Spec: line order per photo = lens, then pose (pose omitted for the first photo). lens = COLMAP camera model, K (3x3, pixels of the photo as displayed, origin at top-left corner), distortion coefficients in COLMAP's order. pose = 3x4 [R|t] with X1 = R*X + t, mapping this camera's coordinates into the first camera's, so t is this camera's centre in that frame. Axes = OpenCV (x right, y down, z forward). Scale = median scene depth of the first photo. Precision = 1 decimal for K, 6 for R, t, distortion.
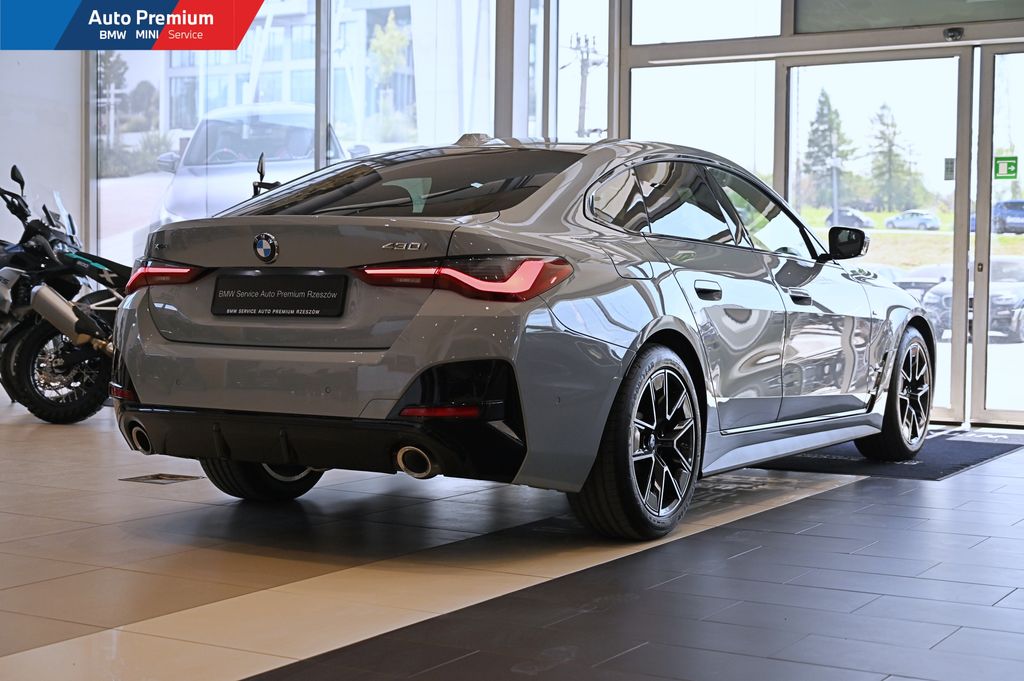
lens RADIAL K [[1604.2, 0, 512.0], [0, 1604.2, 340.5], [0, 0, 1]] dist [-0.000555, 0.013921]
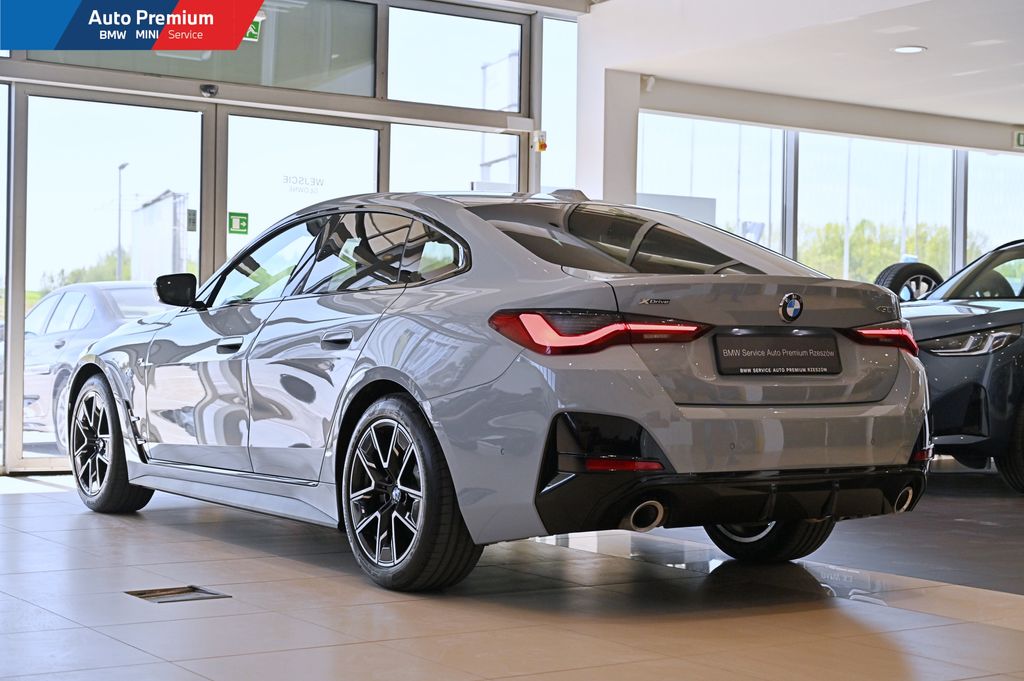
lens RADIAL K [[1677.4, 0, 512.0], [0, 1677.4, 340.5], [0, 0, 1]] dist [0.005014, -0.050937]
pose [[0.435838, -0.001666, 0.900024, -1.129653], [0.023016, 0.999692, -0.009295, -0.029522], [-0.899731, 0.024766, 0.435742, 0.663074]]
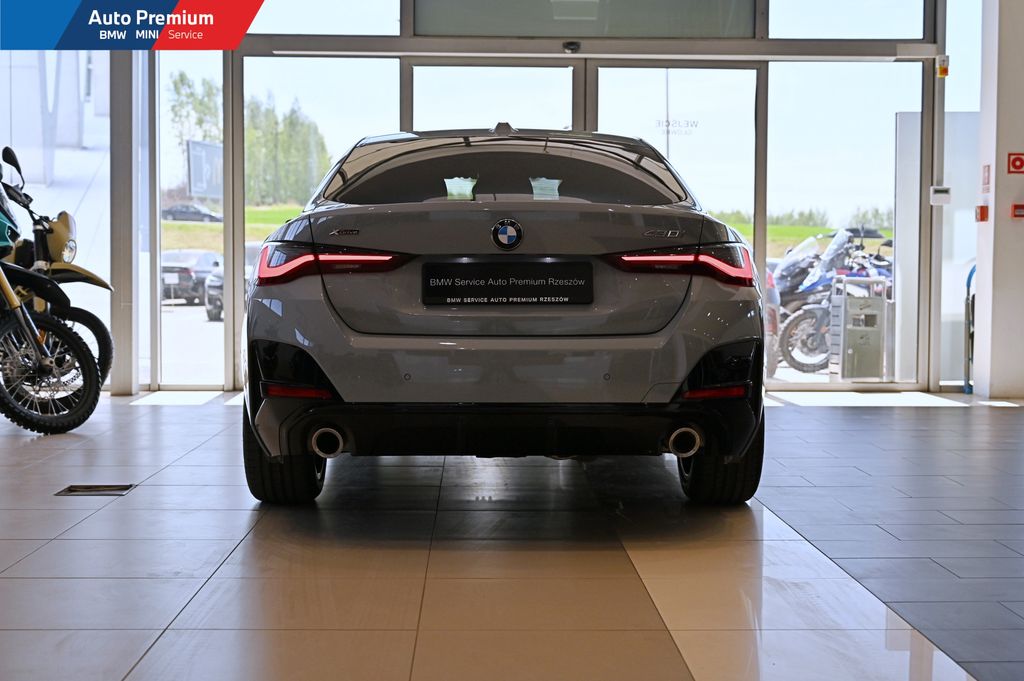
lens RADIAL K [[1470.8, 0, 512.0], [0, 1470.8, 340.5], [0, 0, 1]] dist [0.003408, -0.019845]
pose [[0.851787, -0.032992, 0.522848, -0.588126], [0.023928, 0.999424, 0.024081, -0.014205], [-0.523341, -0.008001, 0.852086, 0.229010]]
